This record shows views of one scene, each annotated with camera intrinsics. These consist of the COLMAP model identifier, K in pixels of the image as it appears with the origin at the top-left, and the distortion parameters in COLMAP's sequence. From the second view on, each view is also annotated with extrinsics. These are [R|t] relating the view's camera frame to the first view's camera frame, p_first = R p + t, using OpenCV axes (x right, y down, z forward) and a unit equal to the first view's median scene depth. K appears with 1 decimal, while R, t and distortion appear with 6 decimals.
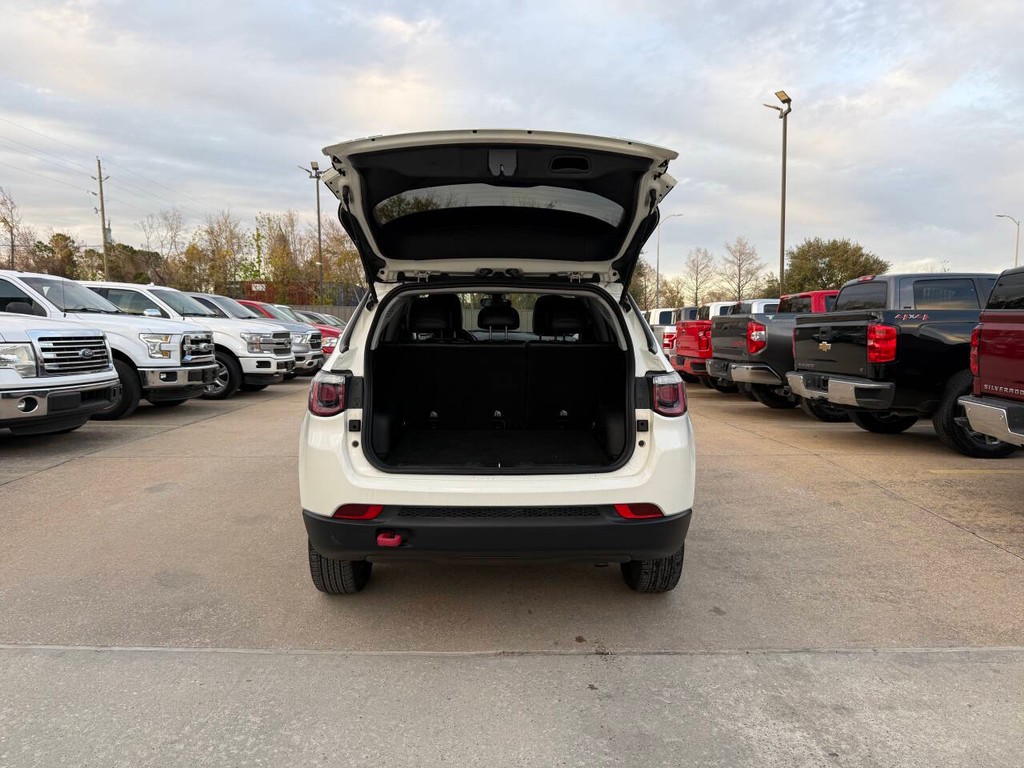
lens RADIAL K [[724.7, 0, 516.2], [0, 724.7, 388.8], [0, 0, 1]] dist [0.067411, -0.076111]
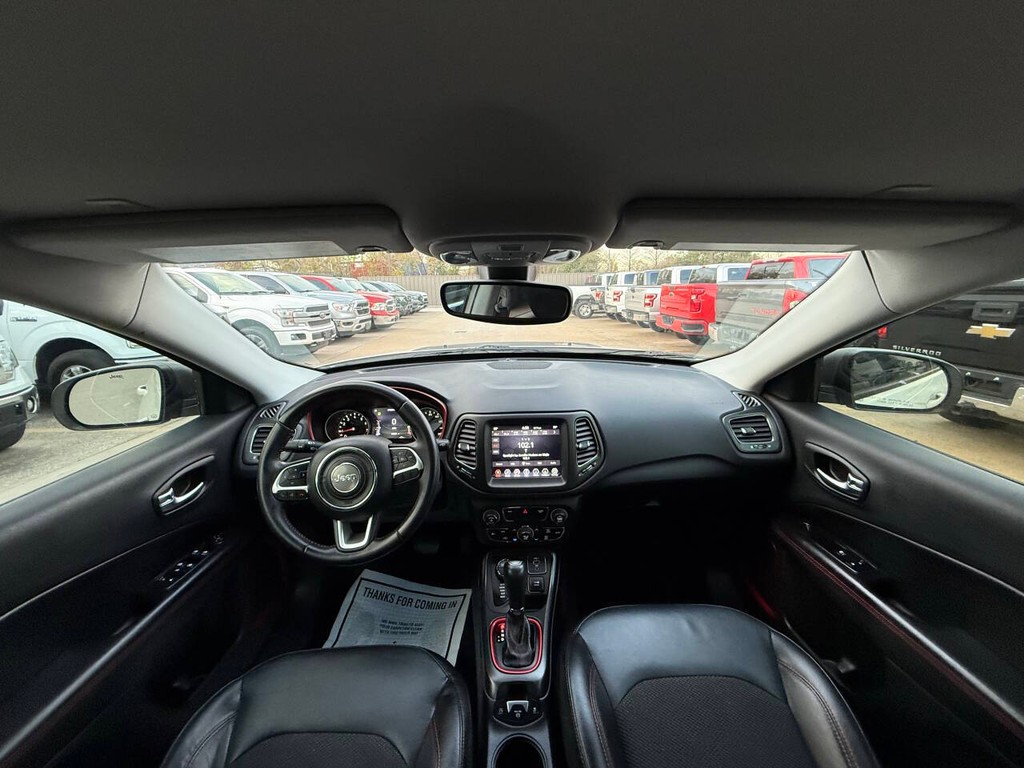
lens RADIAL K [[418.3, 0, 529.2], [0, 418.3, 383.0], [0, 0, 1]] dist [-0.020675, -0.000020]
pose [[0.999270, -0.033054, 0.019165, -0.016493], [0.029886, 0.988695, 0.146934, -0.073562], [-0.023805, -0.146254, 0.988961, 0.566944]]
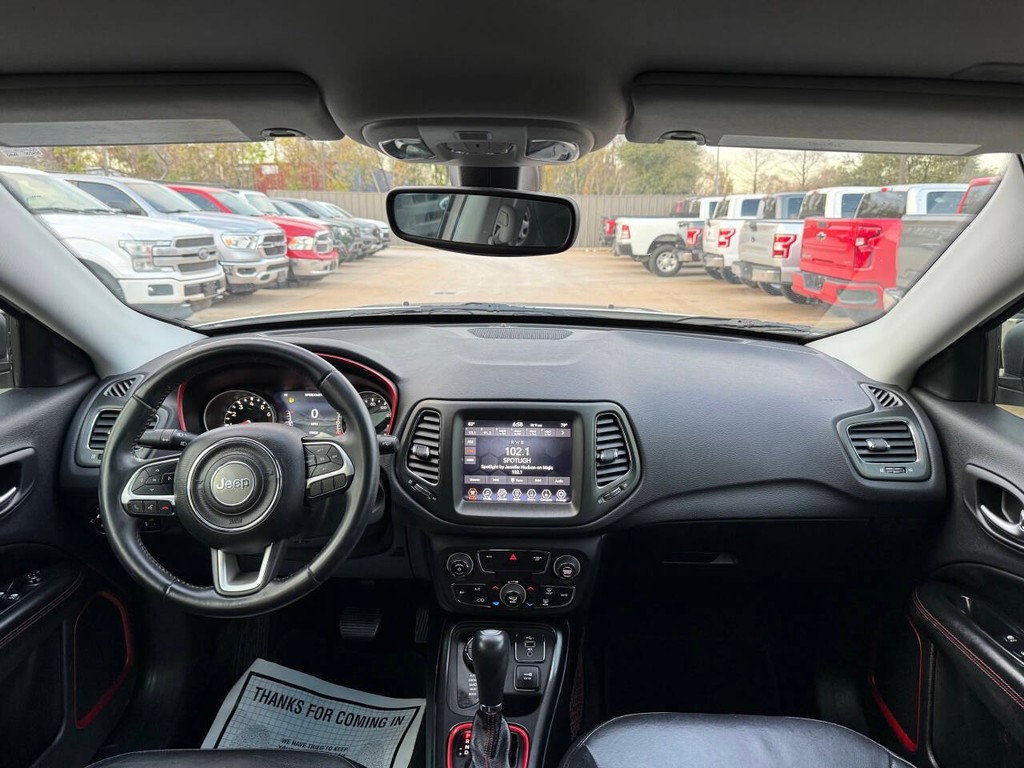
lens RADIAL K [[749.3, 0, 543.7], [0, 749.3, 384.1], [0, 0, 1]] dist [0.055515, -0.125921]
pose [[0.999931, 0.002706, -0.011443, -0.008089], [-0.001099, 0.990403, 0.138205, -0.068708], [0.011707, -0.138183, 0.990338, 0.545786]]
